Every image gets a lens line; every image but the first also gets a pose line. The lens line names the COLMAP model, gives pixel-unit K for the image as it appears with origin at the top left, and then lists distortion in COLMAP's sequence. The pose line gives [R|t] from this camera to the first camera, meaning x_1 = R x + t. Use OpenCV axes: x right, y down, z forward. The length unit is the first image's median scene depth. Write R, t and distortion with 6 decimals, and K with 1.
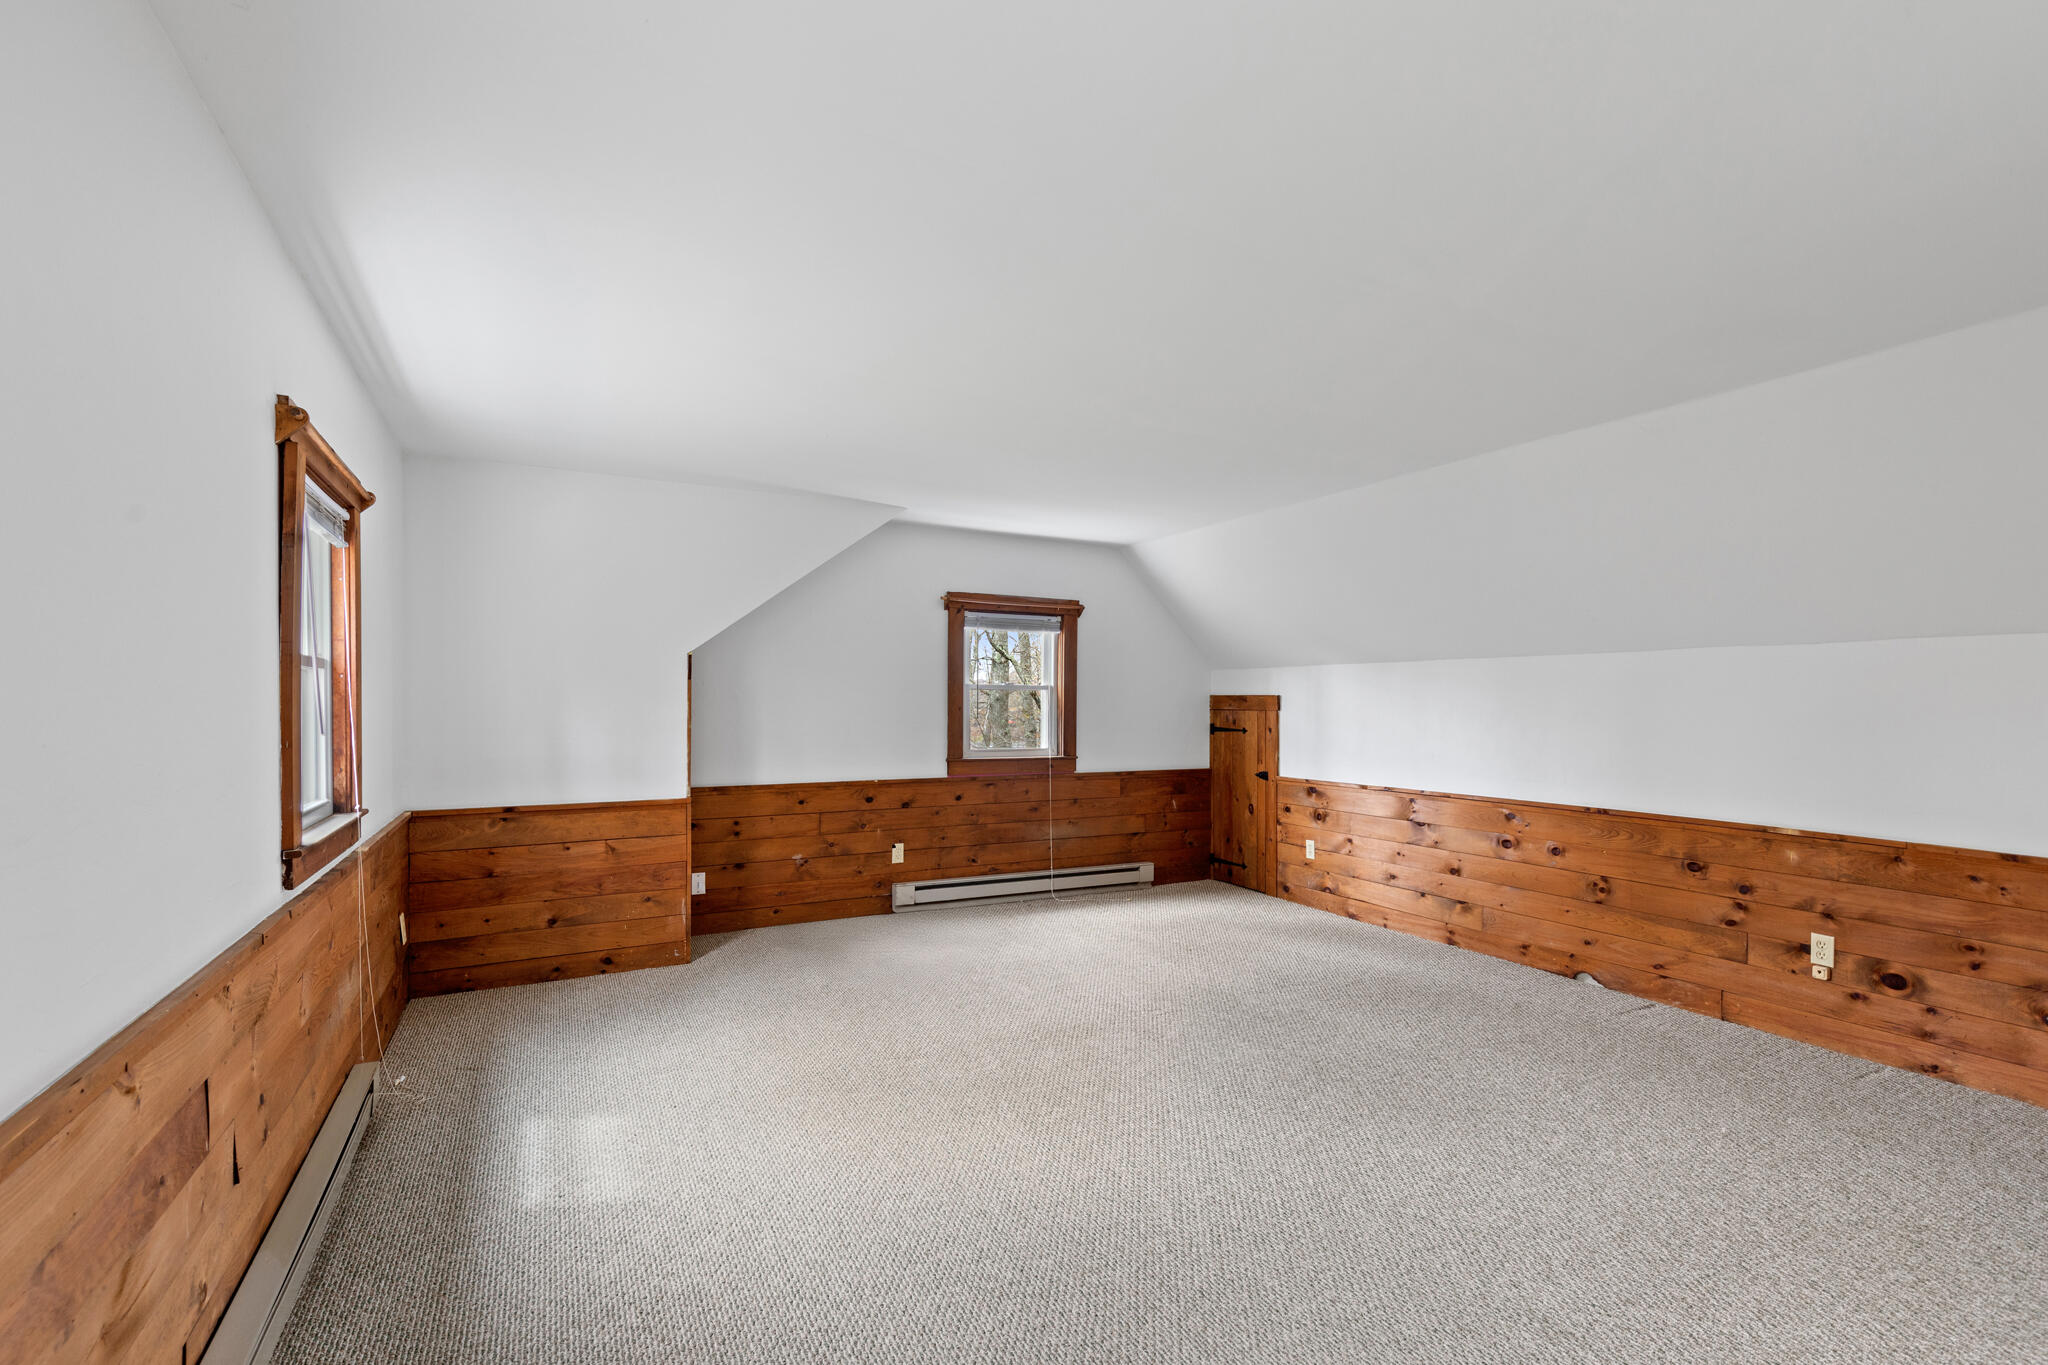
lens RADIAL K [[914.7, 0, 1036.7], [0, 914.7, 706.1], [0, 0, 1]] dist [0.001349, 0.000149]
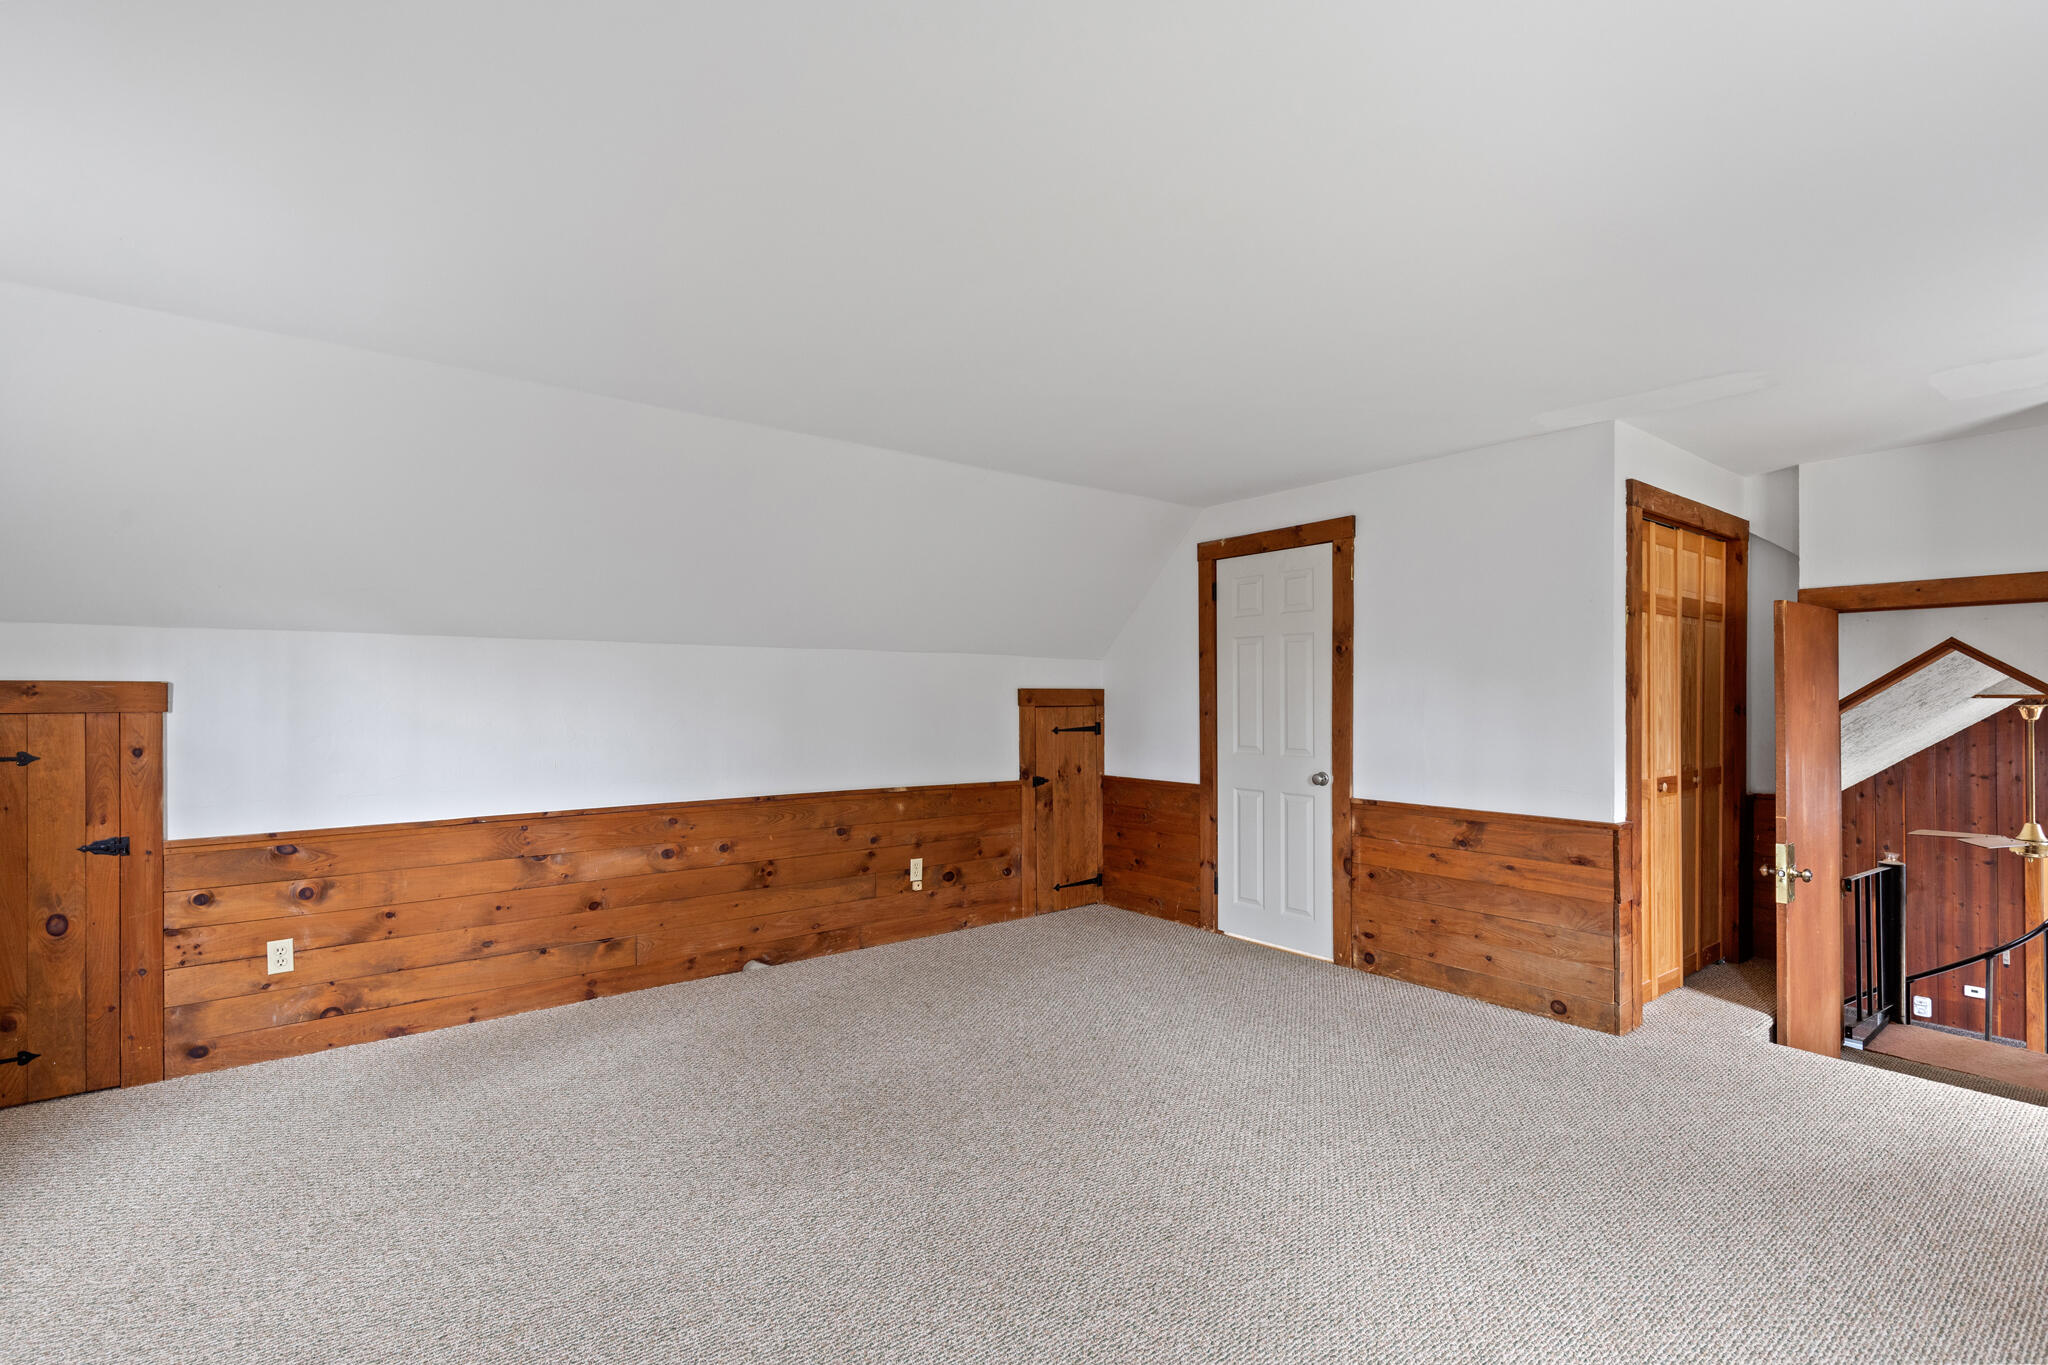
lens RADIAL K [[923.9, 0, 1026.1], [0, 923.9, 695.4], [0, 0, 1]] dist [0.006391, -0.000035]
pose [[-0.170511, -0.003965, 0.985348, -0.437280], [0.004740, 0.999977, 0.004844, -0.006500], [-0.985344, 0.005496, -0.170488, 0.818090]]
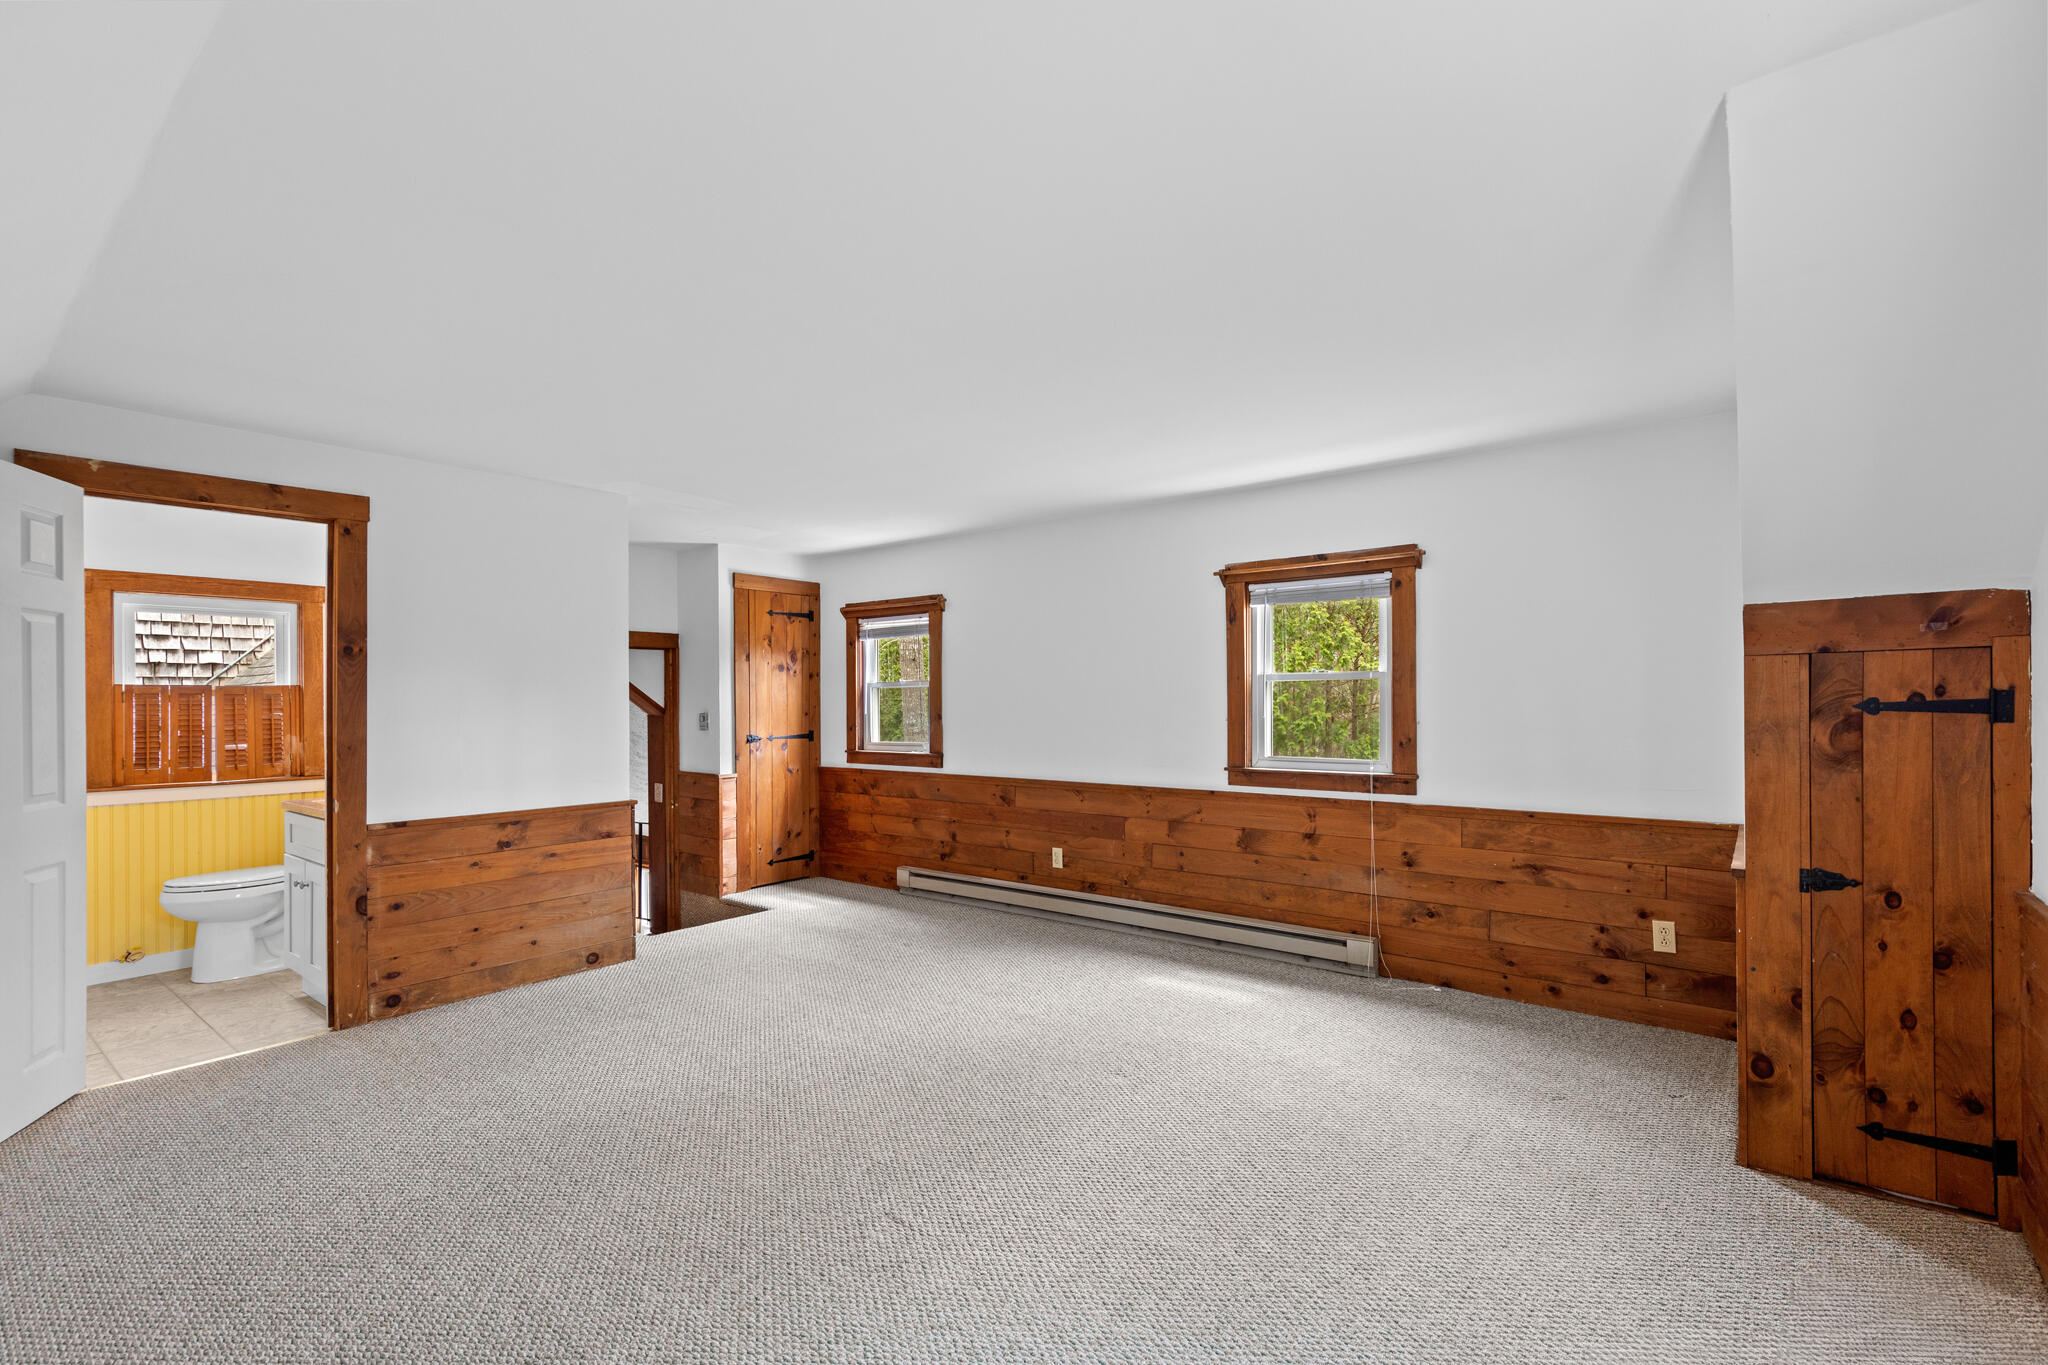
lens RADIAL K [[923.9, 0, 1026.1], [0, 923.9, 695.4], [0, 0, 1]] dist [0.006391, -0.000035]
pose [[-0.919990, 0.001059, -0.391941, 0.235665], [0.003292, 0.999982, -0.005025, -0.003027], [0.391929, -0.005914, -0.919977, 1.315278]]
